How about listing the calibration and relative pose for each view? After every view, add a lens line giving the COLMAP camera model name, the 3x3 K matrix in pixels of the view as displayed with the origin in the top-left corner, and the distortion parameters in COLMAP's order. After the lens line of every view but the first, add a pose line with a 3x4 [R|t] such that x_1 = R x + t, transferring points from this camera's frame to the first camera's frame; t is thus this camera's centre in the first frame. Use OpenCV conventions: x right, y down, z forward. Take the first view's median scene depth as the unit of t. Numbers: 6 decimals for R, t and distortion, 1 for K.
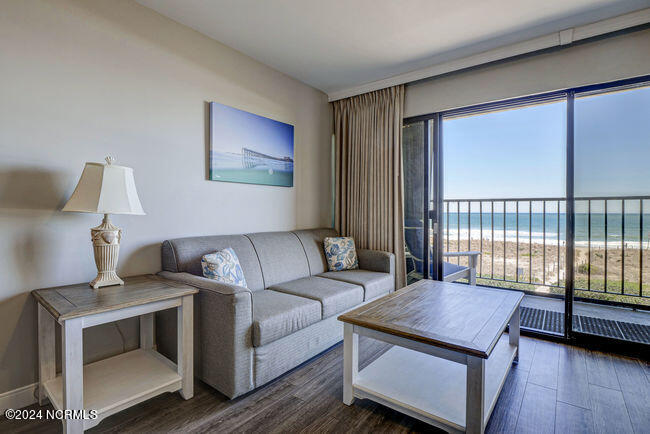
lens RADIAL K [[315.5, 0, 328.9], [0, 315.5, 214.2], [0, 0, 1]] dist [-0.010618, -0.001812]
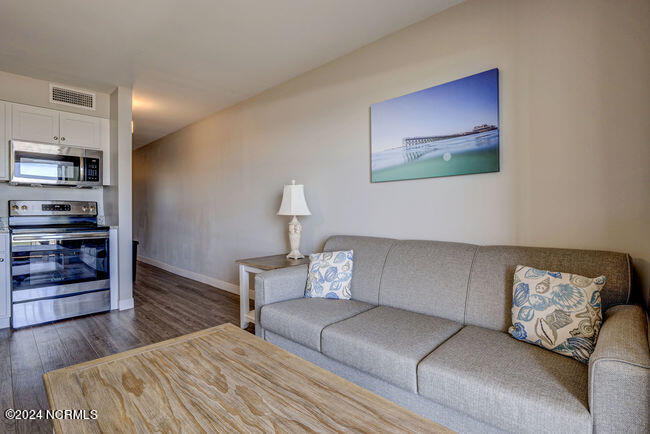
lens RADIAL K [[315.5, 0, 328.2], [0, 315.5, 215.8], [0, 0, 1]] dist [-0.010618, -0.001812]
pose [[-0.104483, 0.005756, -0.994510, 0.578747], [-0.013127, 0.999888, 0.007166, -0.004833], [0.994440, 0.013804, -0.104396, 0.856355]]
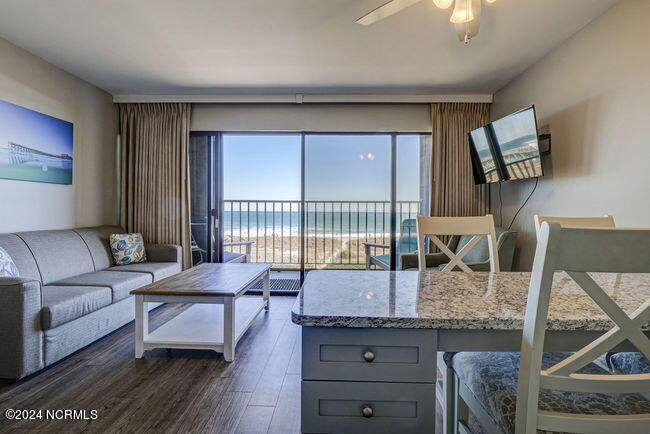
lens RADIAL K [[315.5, 0, 325.2], [0, 315.5, 212.3], [0, 0, 1]] dist [-0.010618, -0.001812]
pose [[0.816426, -0.000824, 0.577450, -0.036844], [0.001919, 0.999997, -0.001286, 0.003644], [-0.577447, 0.002158, 0.816425, -0.304640]]
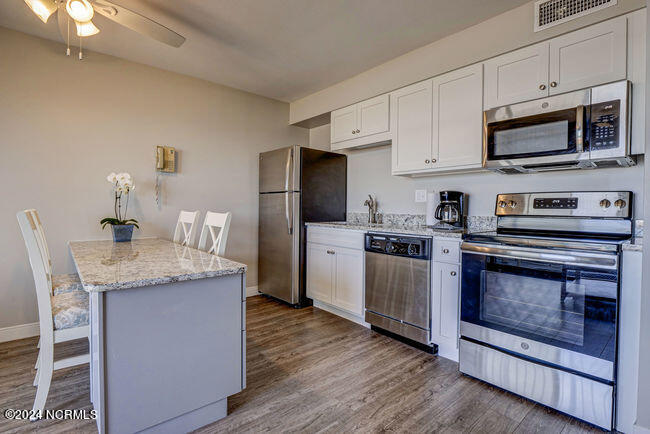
lens RADIAL K [[315.5, 0, 329.1], [0, 315.5, 209.3], [0, 0, 1]] dist [-0.010618, -0.001812]
pose [[-0.980234, -0.015021, 0.197269, -0.204084], [-0.012369, 0.999816, 0.014667, -0.004706], [-0.197453, 0.011937, -0.980240, 0.478396]]
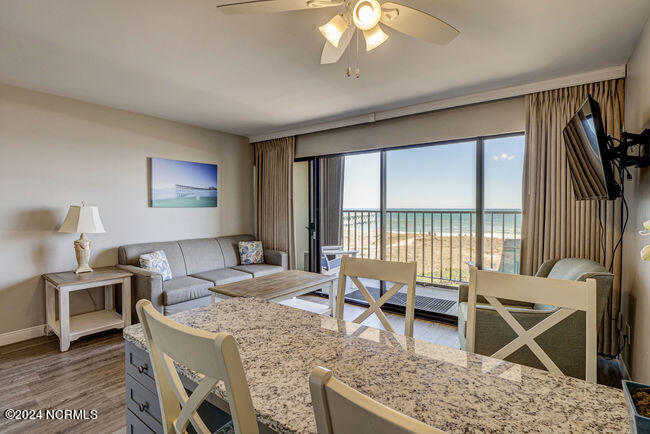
lens RADIAL K [[315.5, 0, 328.1], [0, 315.5, 213.4], [0, 0, 1]] dist [-0.010618, -0.001812]
pose [[0.999952, -0.004032, 0.008950, 0.438865], [0.003958, 0.999958, 0.008208, -0.077013], [-0.008982, -0.008172, 0.999926, -0.520045]]
